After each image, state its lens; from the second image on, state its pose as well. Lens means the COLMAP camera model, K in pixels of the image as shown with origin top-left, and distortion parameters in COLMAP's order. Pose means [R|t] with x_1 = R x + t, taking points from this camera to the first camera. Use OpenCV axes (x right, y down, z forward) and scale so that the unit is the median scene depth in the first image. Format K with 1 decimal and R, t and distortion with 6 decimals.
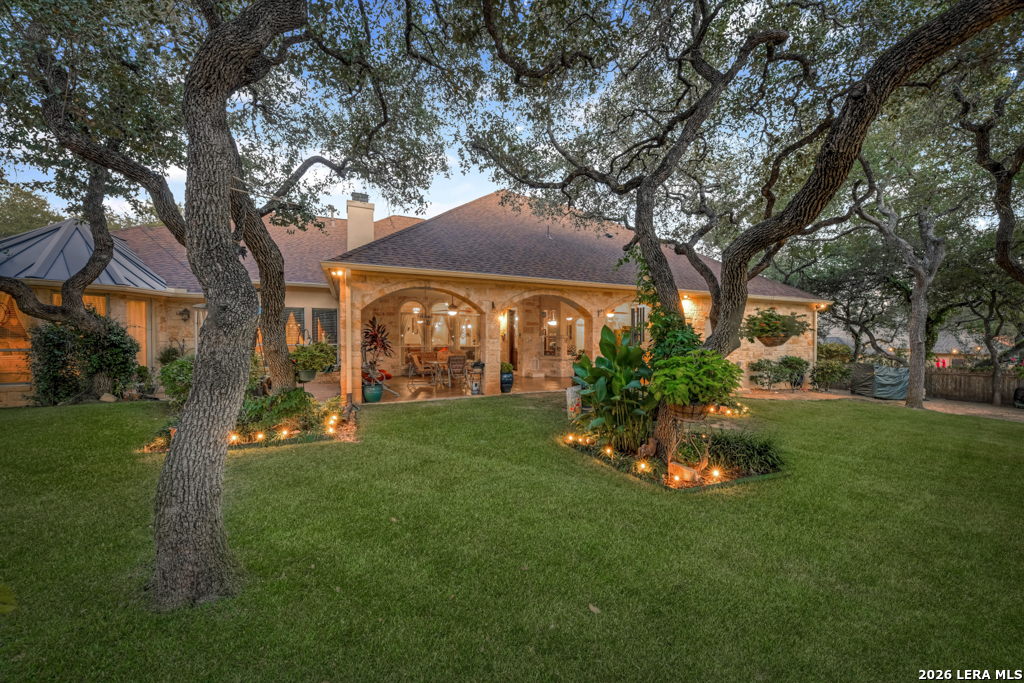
lens RADIAL K [[373.1, 0, 510.1], [0, 373.1, 347.2], [0, 0, 1]] dist [0.003881, -0.000030]
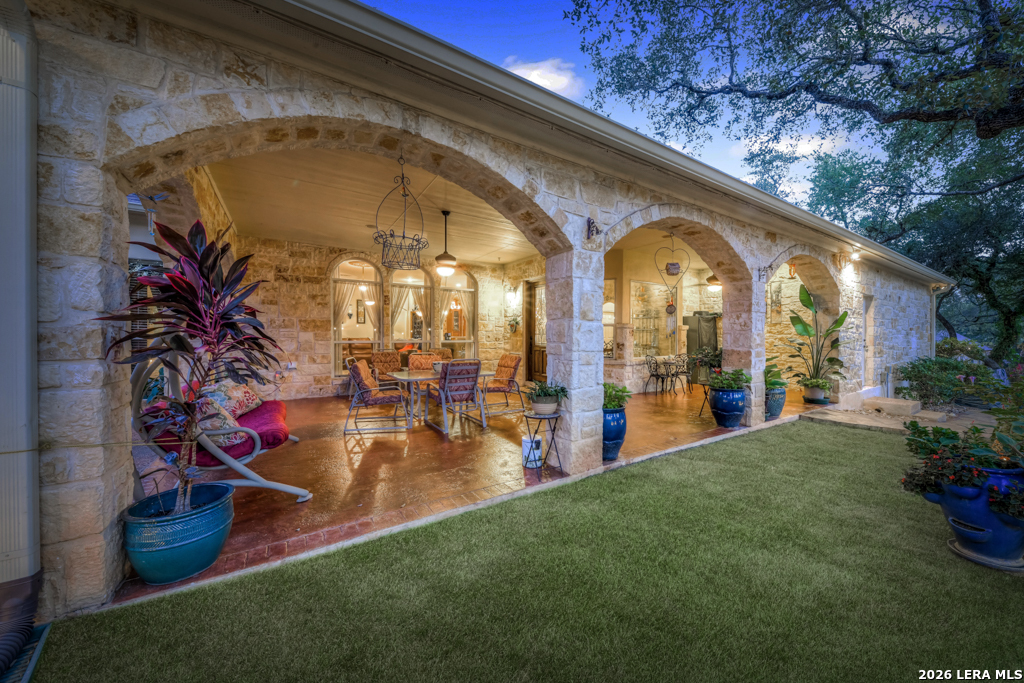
lens RADIAL K [[373.1, 0, 514.1], [0, 373.1, 342.3], [0, 0, 1]] dist [0.003881, -0.000030]
pose [[0.989763, 0.001222, 0.142714, -0.150957], [-0.000516, 0.999987, -0.004986, 0.000955], [-0.142718, 0.004861, 0.989751, 0.577039]]
